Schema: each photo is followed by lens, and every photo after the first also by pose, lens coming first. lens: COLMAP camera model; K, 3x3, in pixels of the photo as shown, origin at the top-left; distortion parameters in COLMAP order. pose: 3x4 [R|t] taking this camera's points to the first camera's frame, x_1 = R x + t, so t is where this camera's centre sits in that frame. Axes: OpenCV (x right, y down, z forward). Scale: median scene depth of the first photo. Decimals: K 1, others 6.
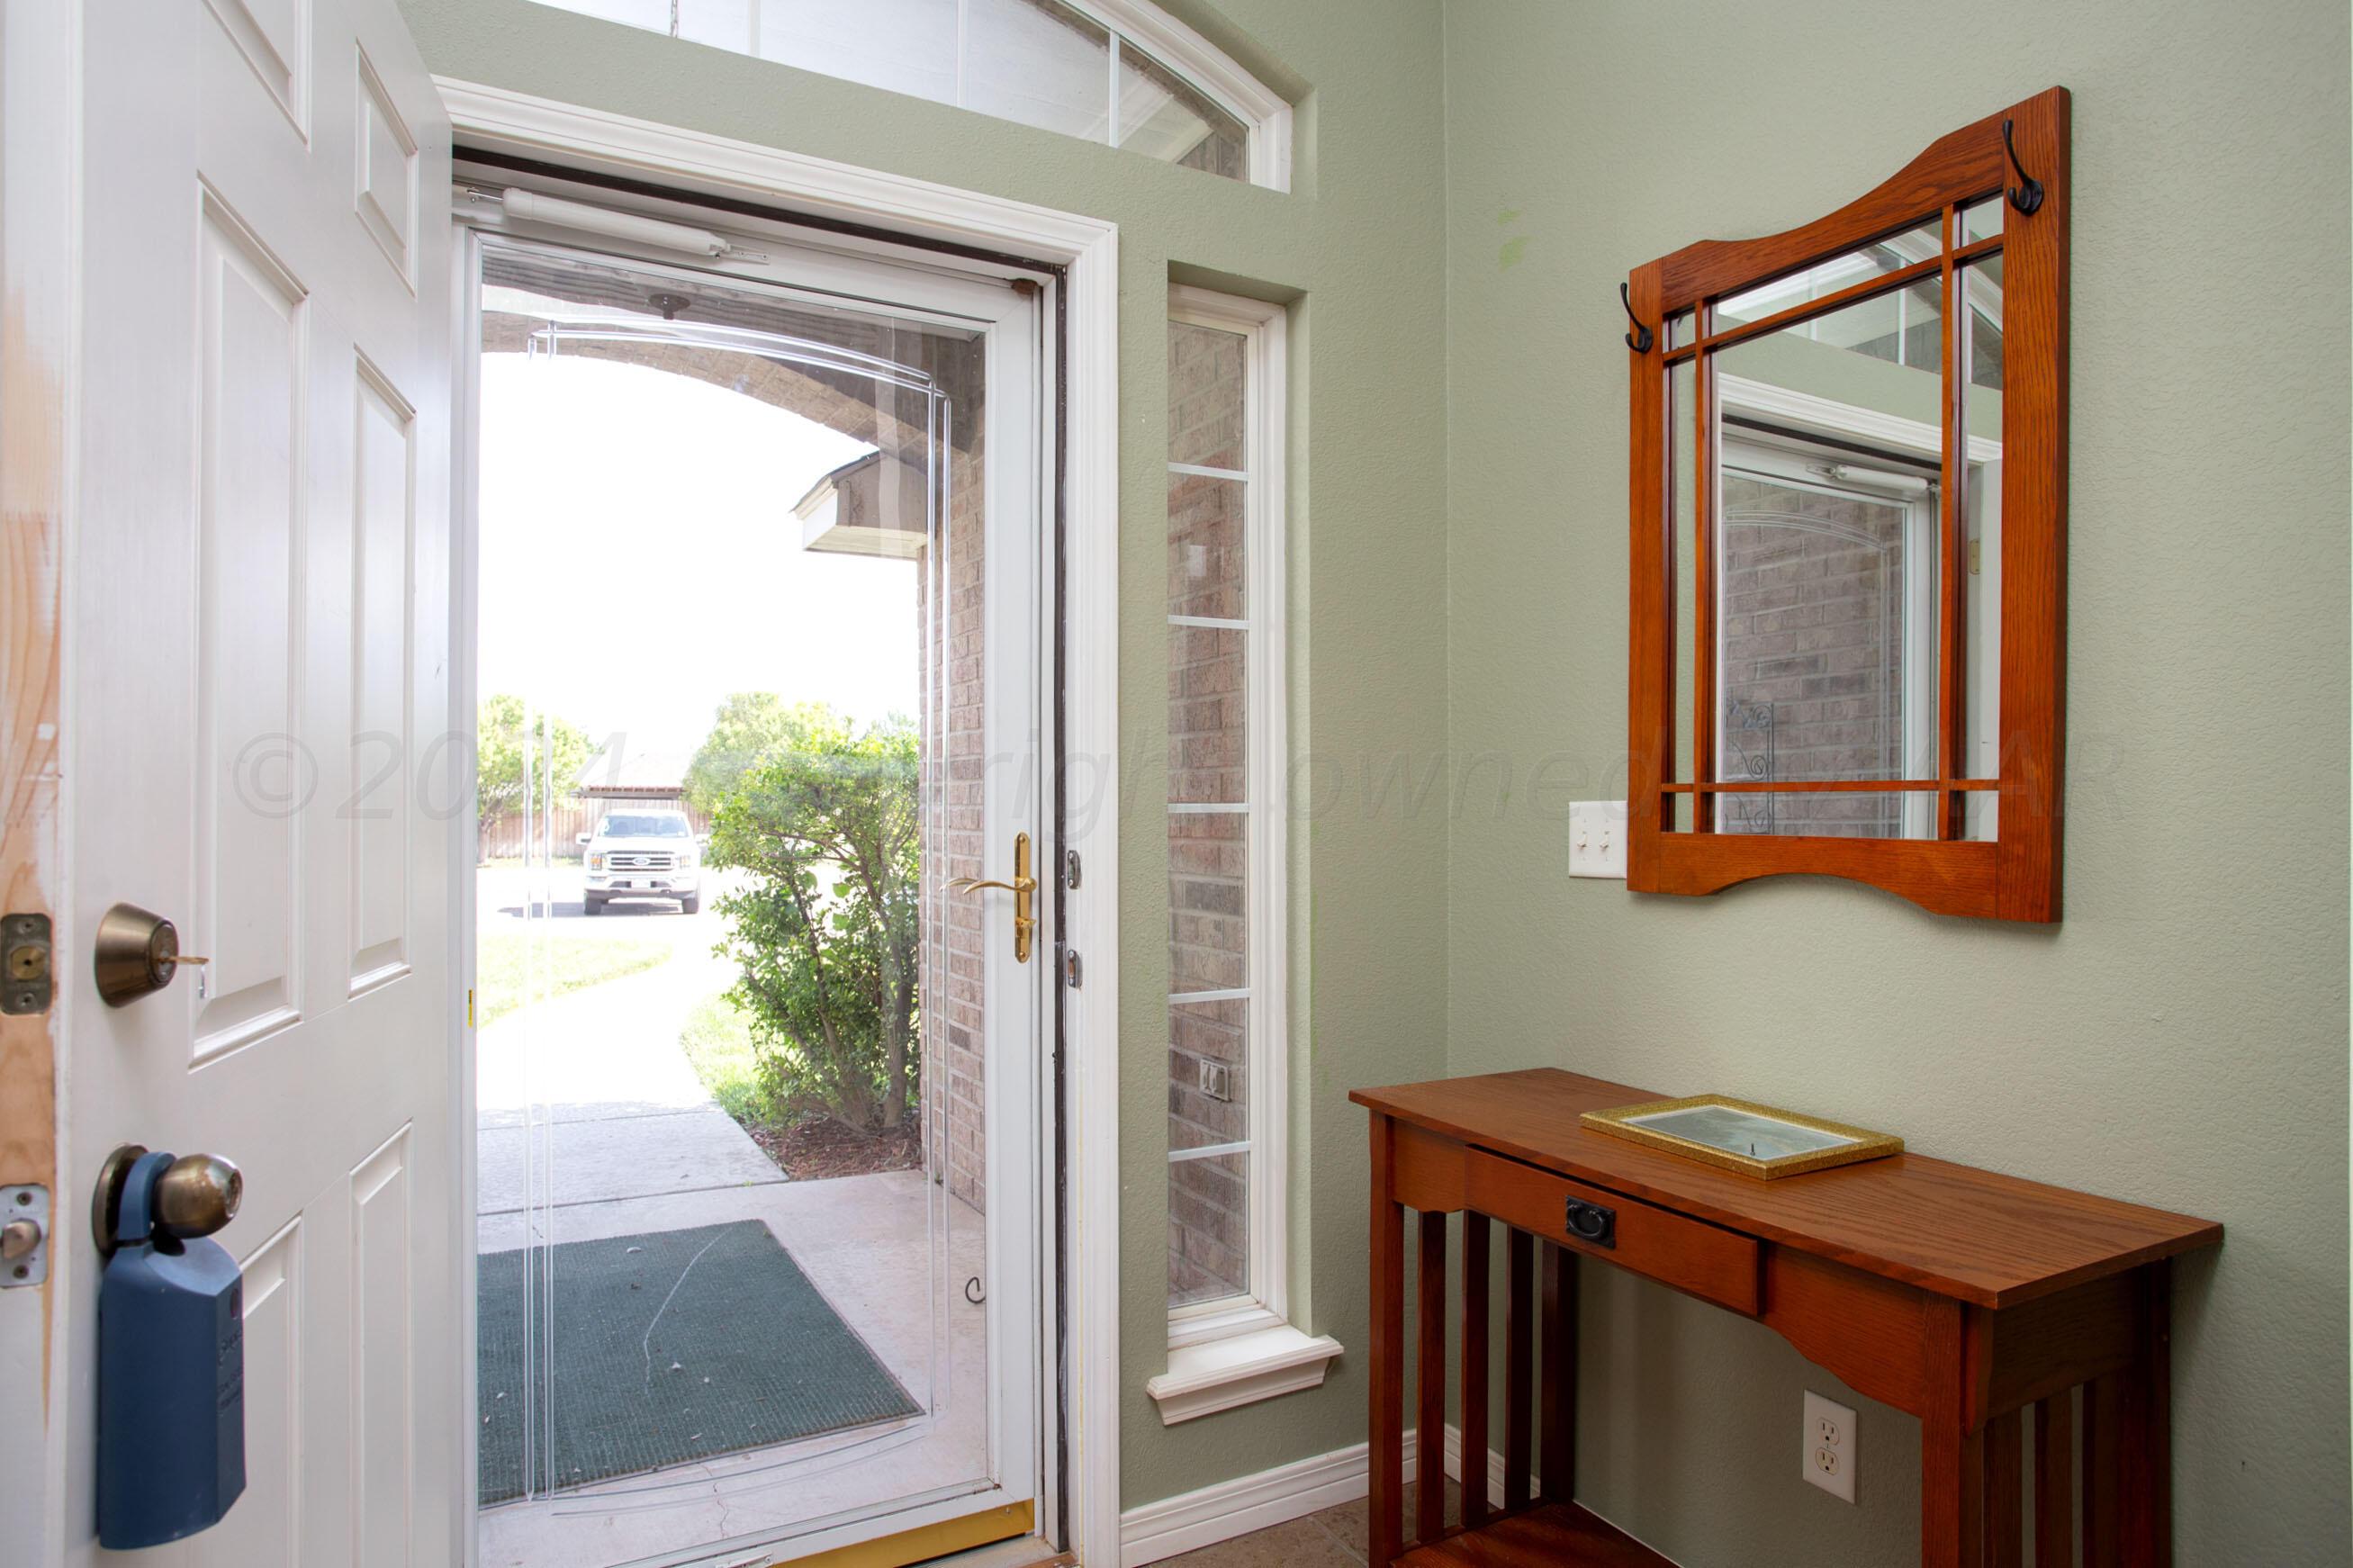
lens RADIAL K [[1315.3, 0, 1178.9], [0, 1315.3, 796.8], [0, 0, 1]] dist [-0.040868, -0.000345]
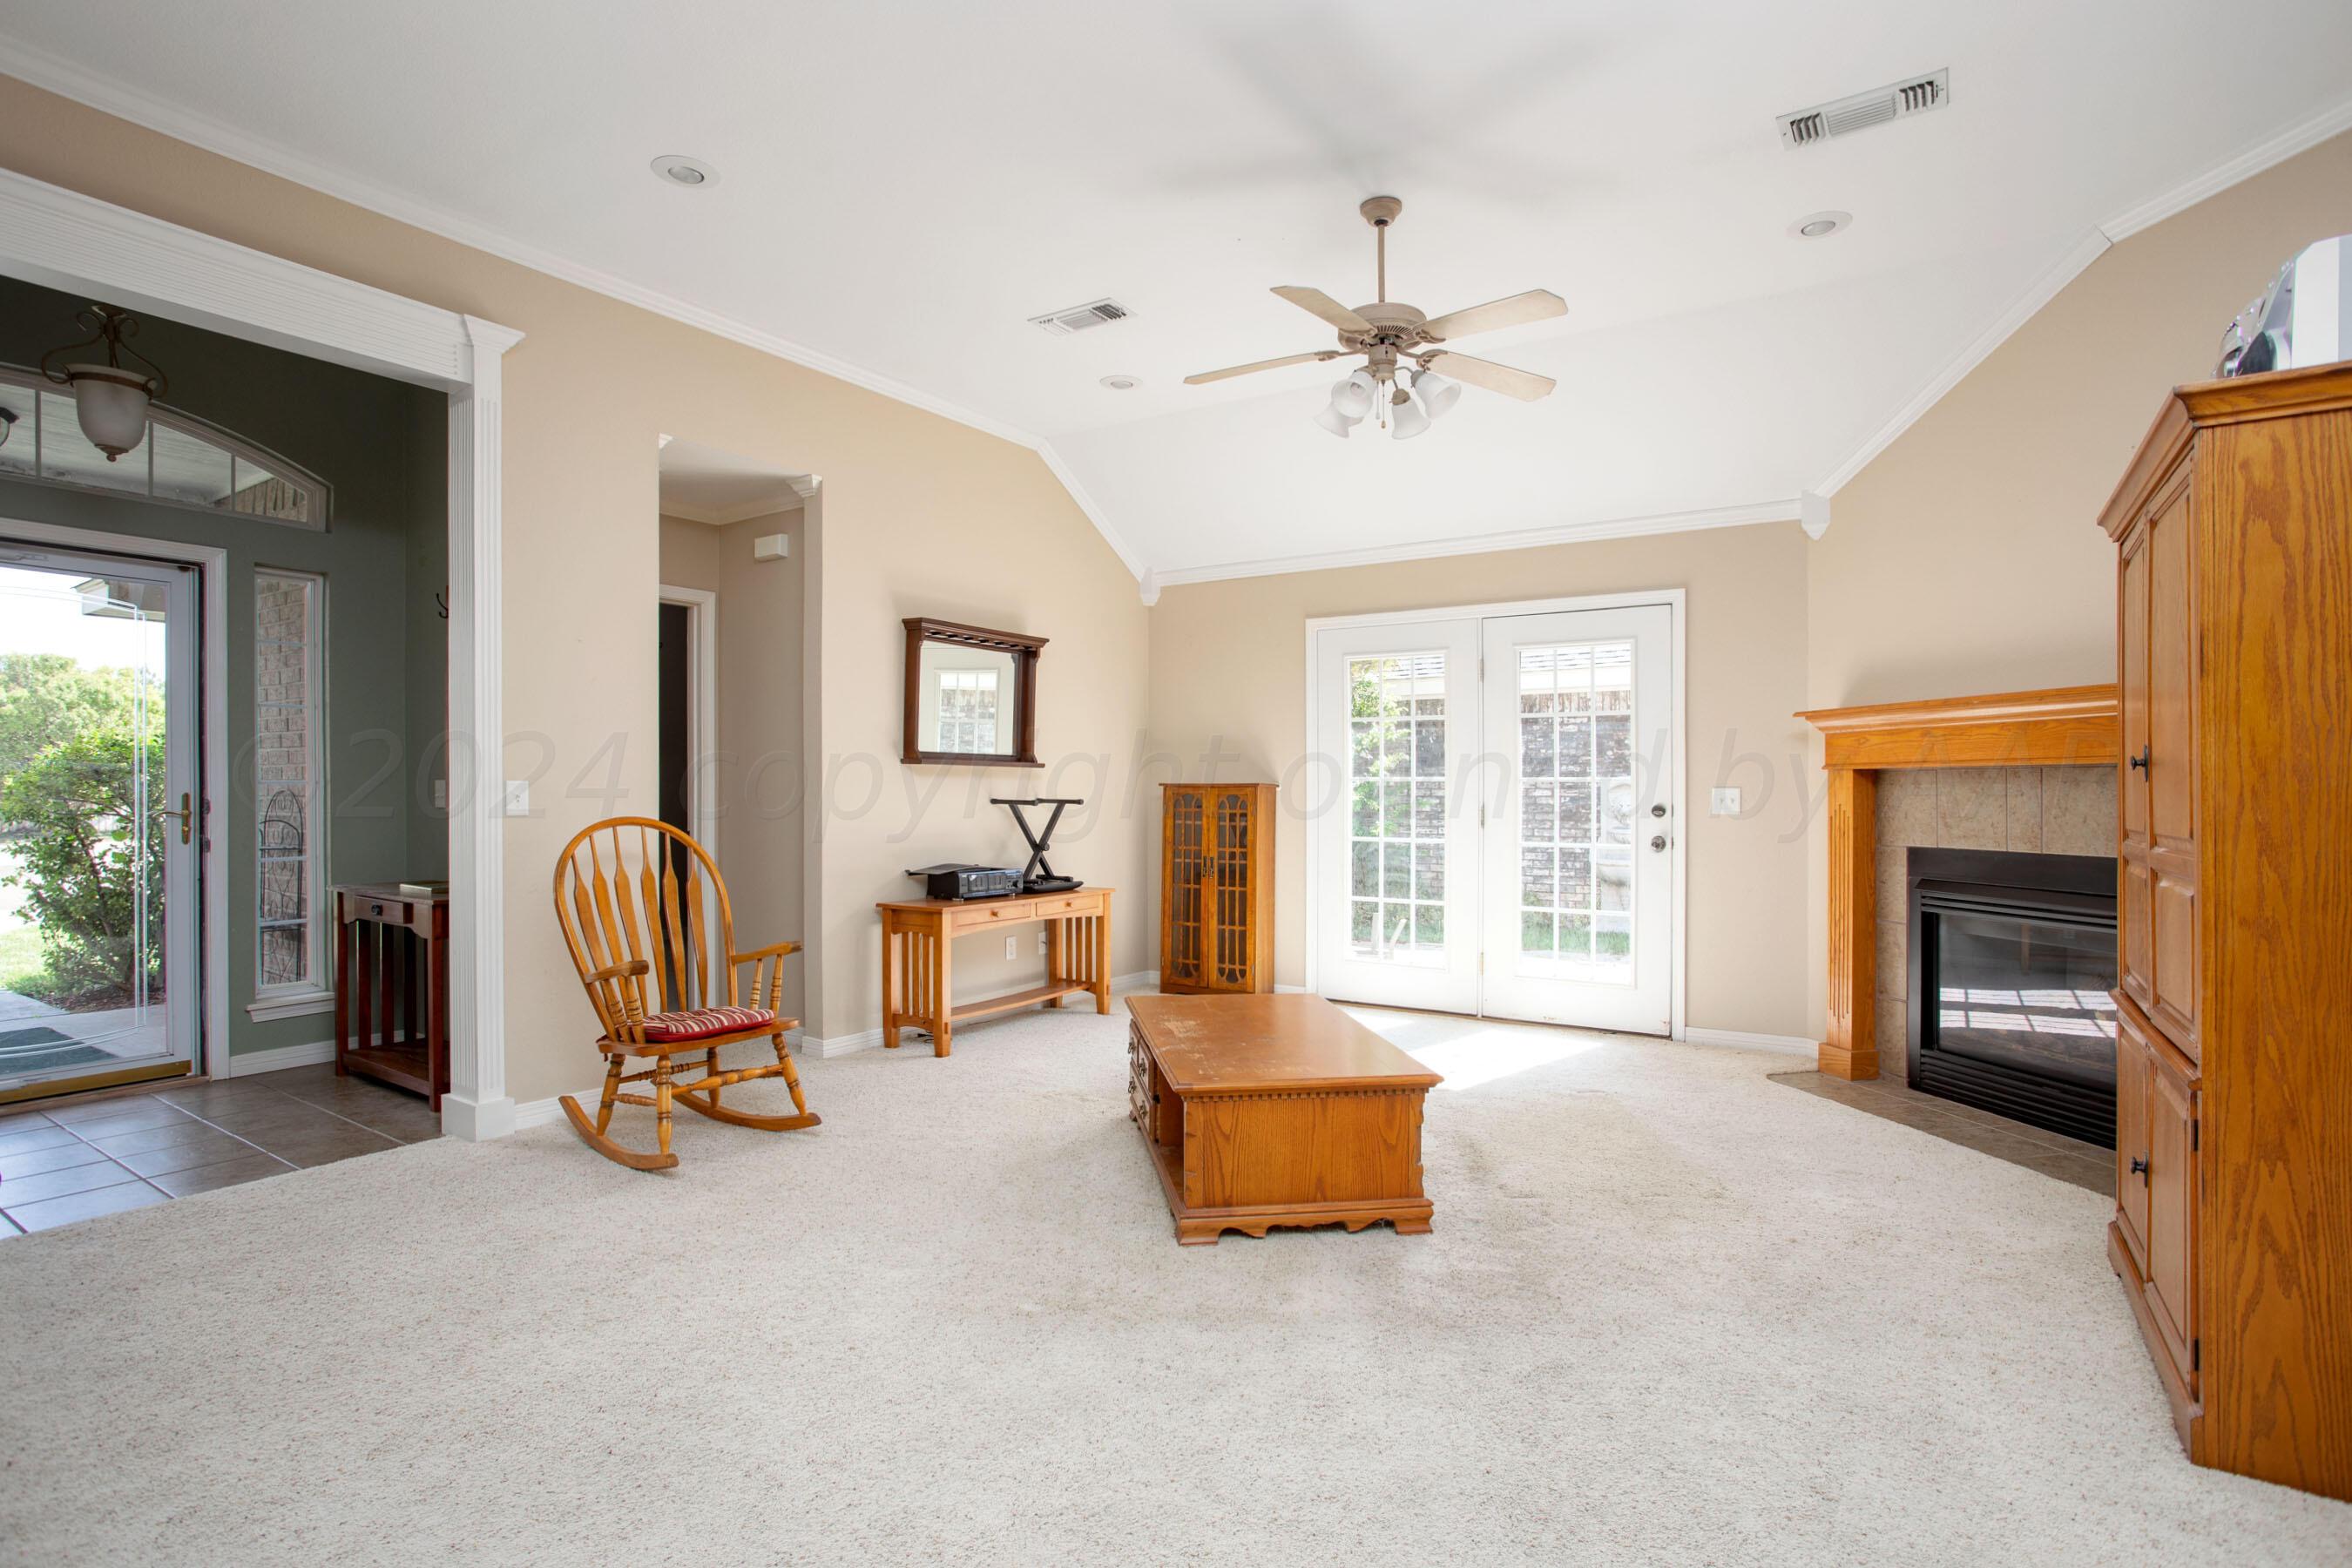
lens RADIAL K [[1144.5, 0, 1178.5], [0, 1144.5, 789.4], [0, 0, 1]] dist [-0.011692, 0.002214]
pose [[0.889850, 0.001180, 0.456252, 0.228132], [-0.007853, 0.999888, 0.012730, -0.008747], [-0.456186, -0.014911, 0.889759, -0.706334]]
